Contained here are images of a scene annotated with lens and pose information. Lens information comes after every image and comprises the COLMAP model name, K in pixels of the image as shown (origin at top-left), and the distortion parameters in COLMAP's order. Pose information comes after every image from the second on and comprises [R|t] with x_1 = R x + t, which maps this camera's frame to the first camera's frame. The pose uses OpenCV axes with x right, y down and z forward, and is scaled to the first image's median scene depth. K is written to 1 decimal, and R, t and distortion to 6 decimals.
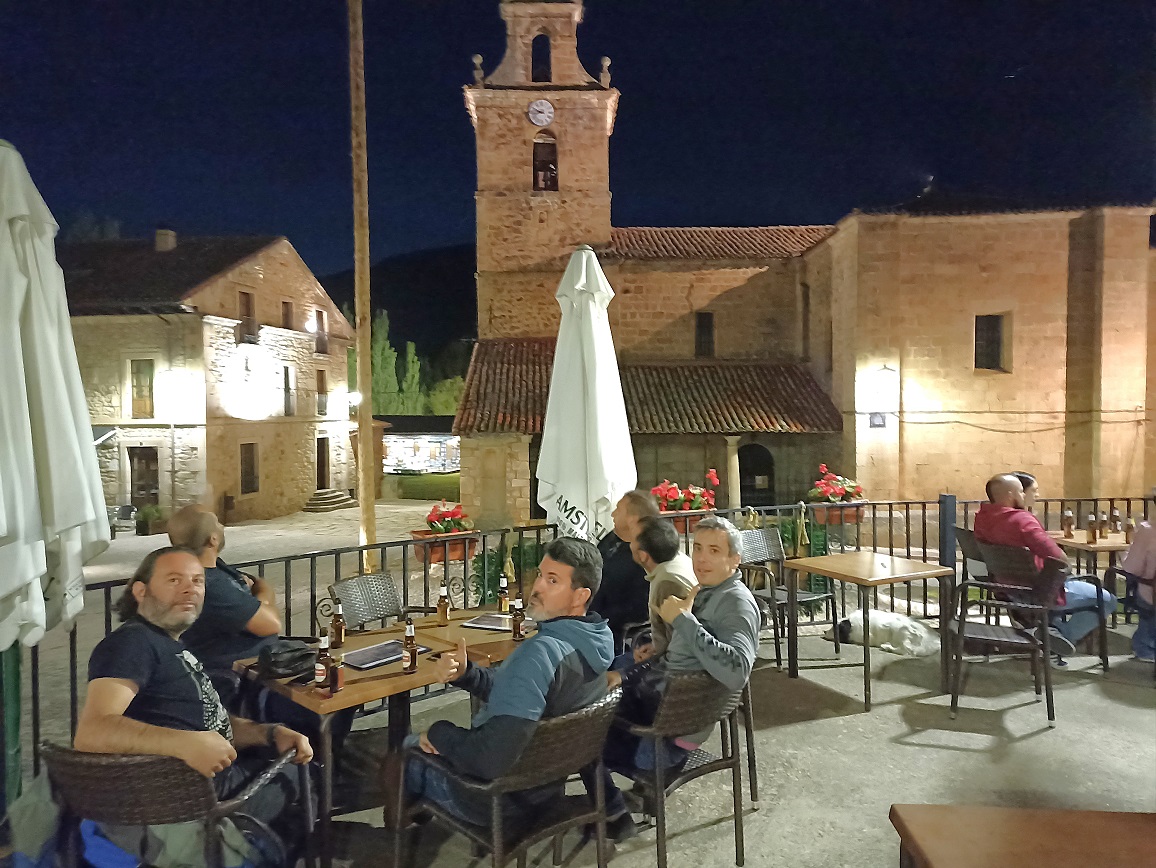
lens RADIAL K [[846.3, 0, 573.4], [0, 846.3, 432.0], [0, 0, 1]] dist [0.054866, -0.022855]
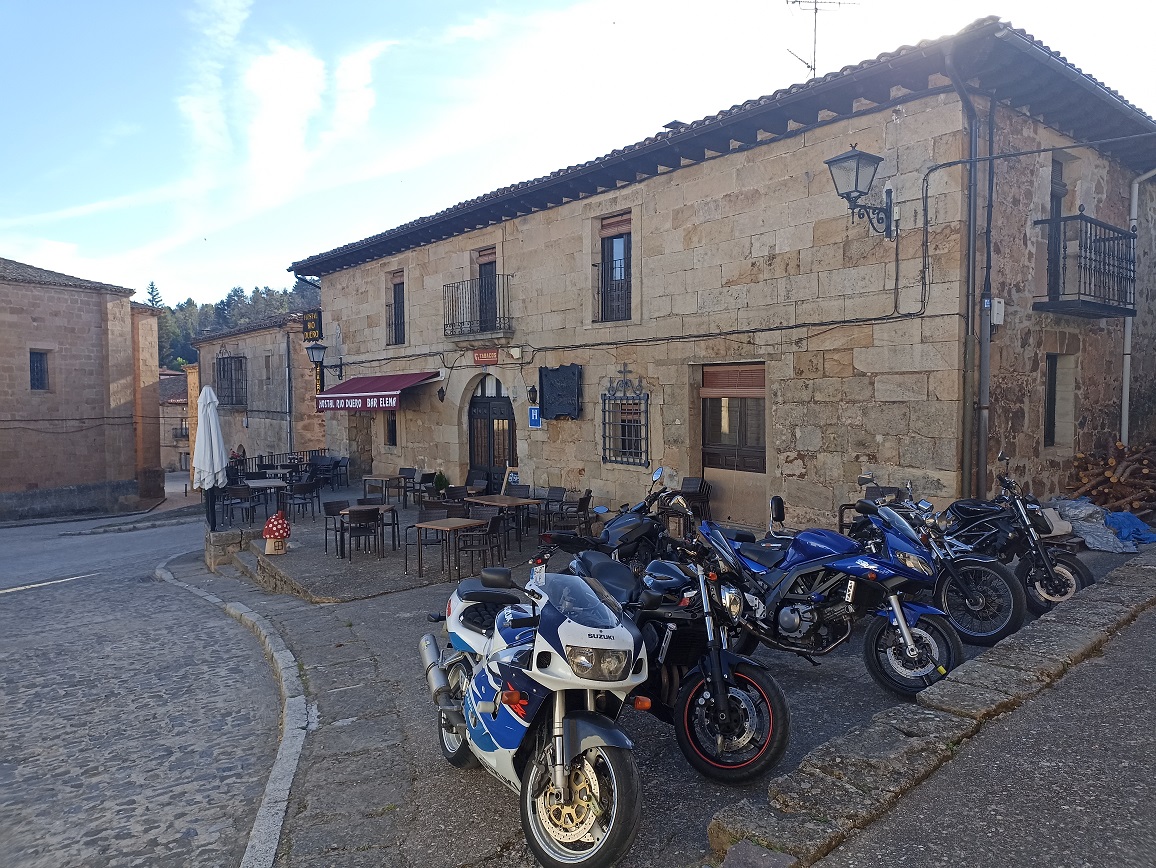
lens RADIAL K [[846.3, 0, 569.3], [0, 846.3, 434.1], [0, 0, 1]] dist [0.054866, -0.022855]
pose [[0.355402, -0.043765, 0.933689, -0.468419], [0.031843, 0.998890, 0.034700, -0.018814], [-0.934171, 0.017399, 0.356401, -0.285954]]
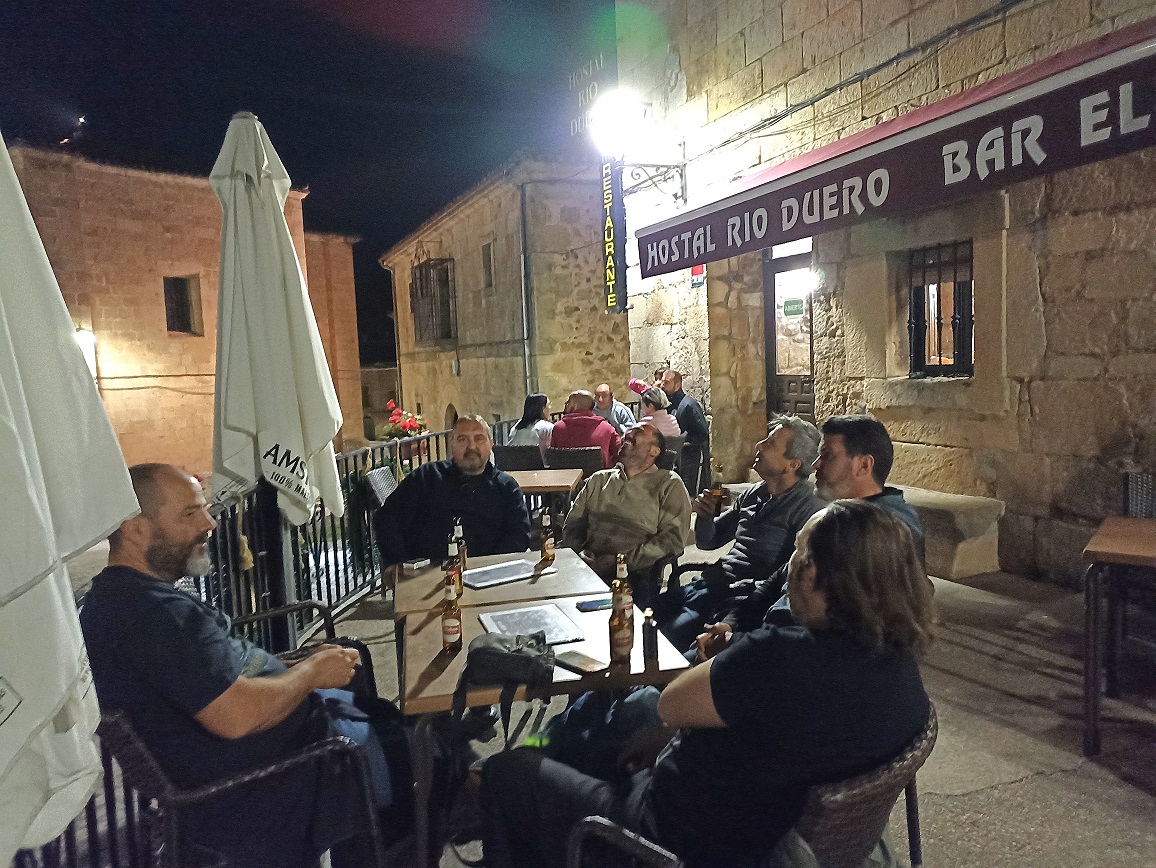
lens RADIAL K [[846.3, 0, 578.8], [0, 846.3, 427.1], [0, 0, 1]] dist [0.054866, -0.022855]
pose [[0.557984, -0.086940, 0.825285, -0.075484], [0.064737, 0.996027, 0.061157, 0.004722], [-0.827323, 0.019302, 0.561396, 0.054652]]
